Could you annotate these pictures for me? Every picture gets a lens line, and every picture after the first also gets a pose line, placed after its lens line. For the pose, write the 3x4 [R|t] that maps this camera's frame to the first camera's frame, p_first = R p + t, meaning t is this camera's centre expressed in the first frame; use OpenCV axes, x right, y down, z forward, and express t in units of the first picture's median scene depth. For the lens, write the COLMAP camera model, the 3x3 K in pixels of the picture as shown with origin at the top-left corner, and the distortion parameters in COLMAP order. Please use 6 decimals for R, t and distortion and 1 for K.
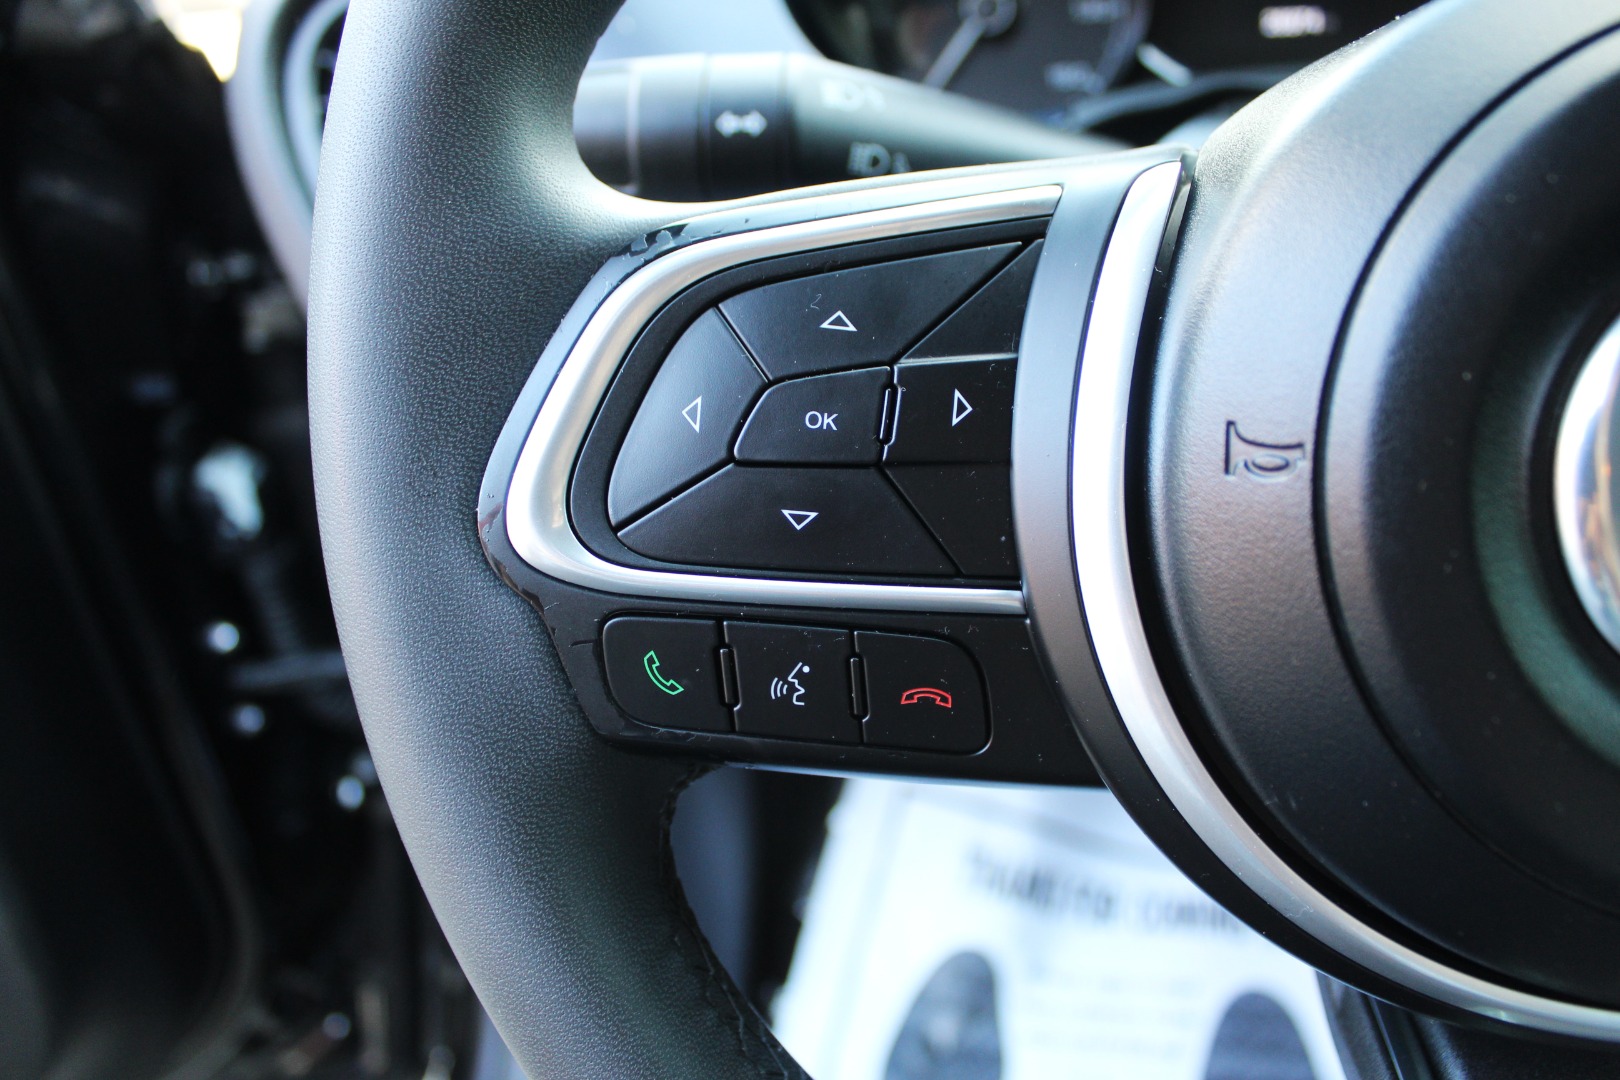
lens RADIAL K [[1339.3, 0, 810.0], [0, 1339.3, 540.0], [0, 0, 1]] dist [-0.127049, 0.085260]
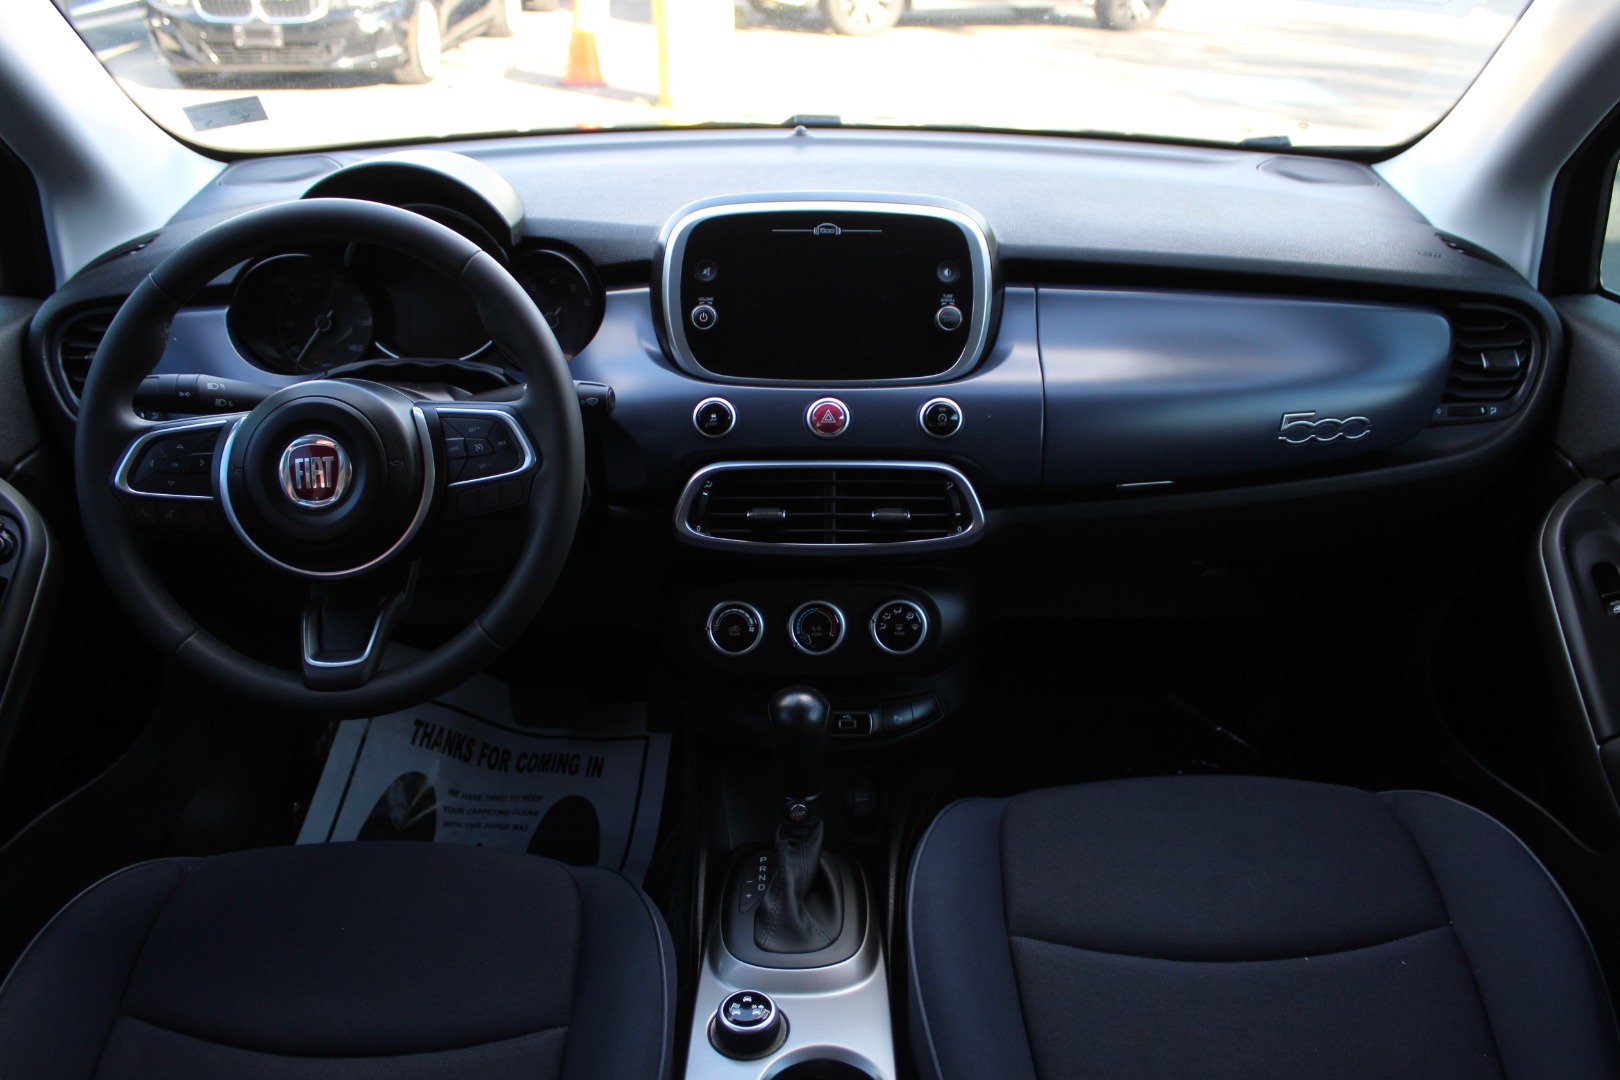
lens RADIAL K [[1339.3, 0, 810.0], [0, 1339.3, 540.0], [0, 0, 1]] dist [-0.127049, 0.085260]
pose [[0.981204, 0.004754, 0.192917, 1.470852], [0.007891, 0.997872, -0.064723, 0.561053], [-0.192814, 0.065029, 0.979078, -4.515538]]
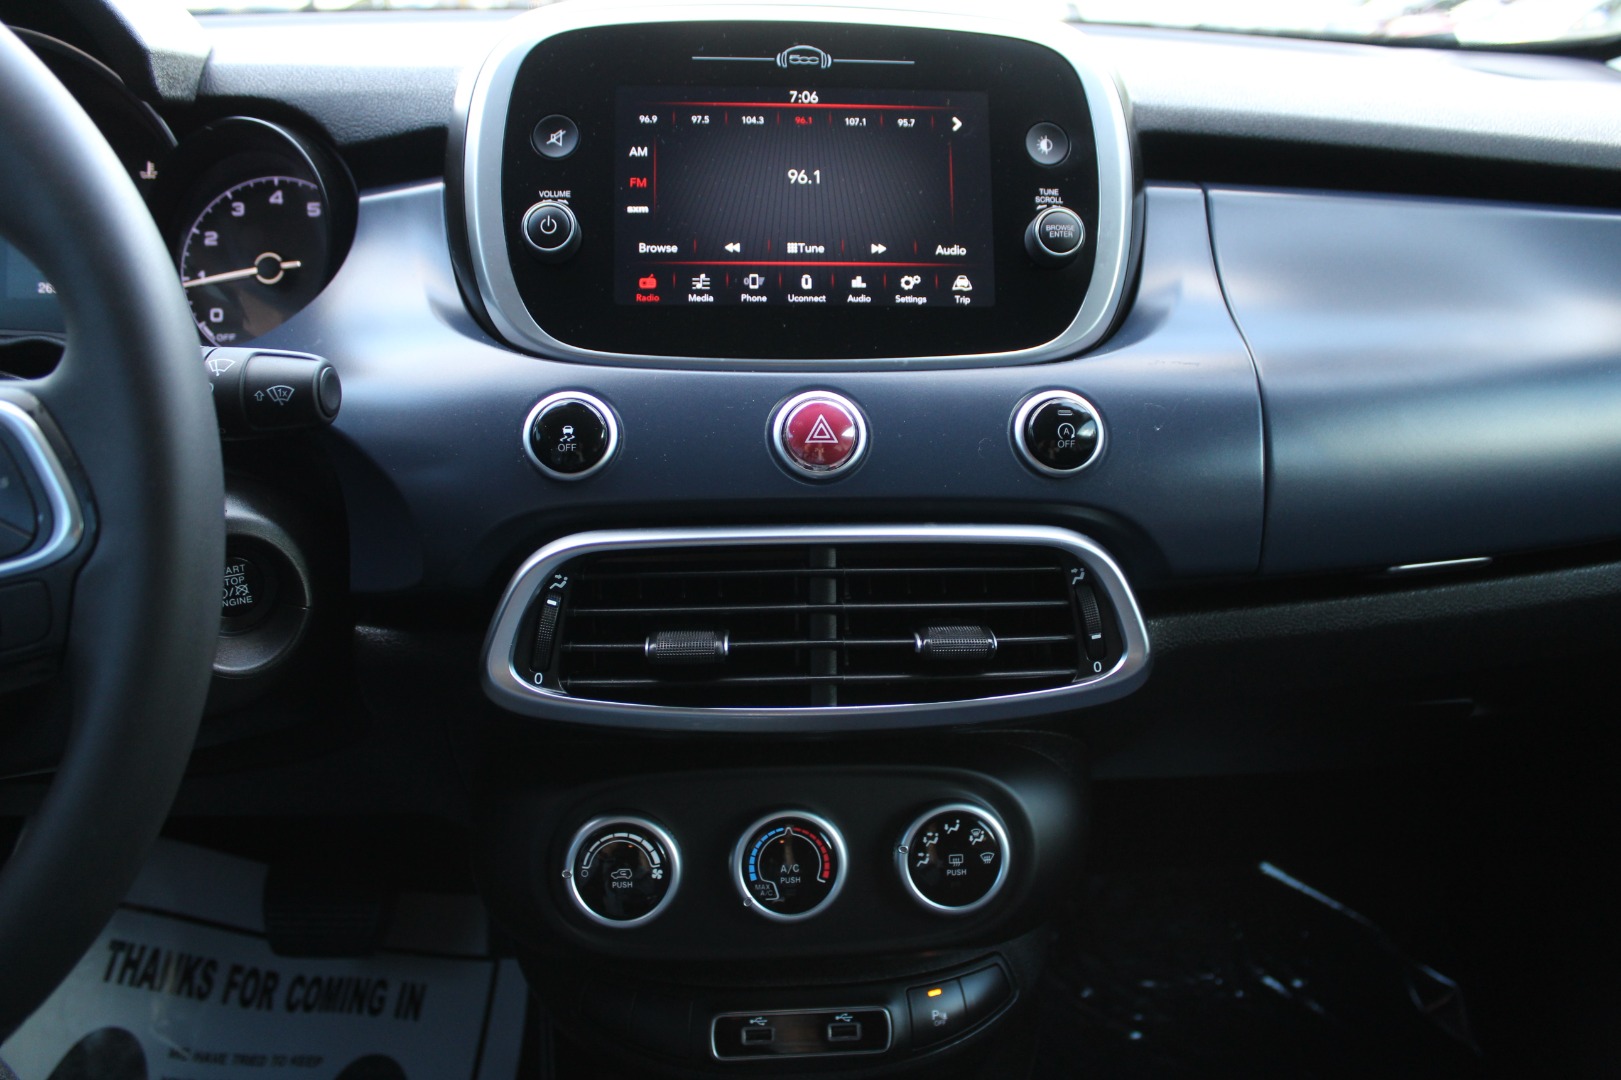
lens RADIAL K [[1358.5, 0, 810.5], [0, 1358.5, 540.0], [0, 0, 1]] dist [-0.203691, 0.196482]
pose [[0.959061, 0.002466, 0.283188, 1.873770], [0.031583, 0.992793, -0.115607, 0.186248], [-0.281432, 0.119818, 0.952071, -1.466241]]
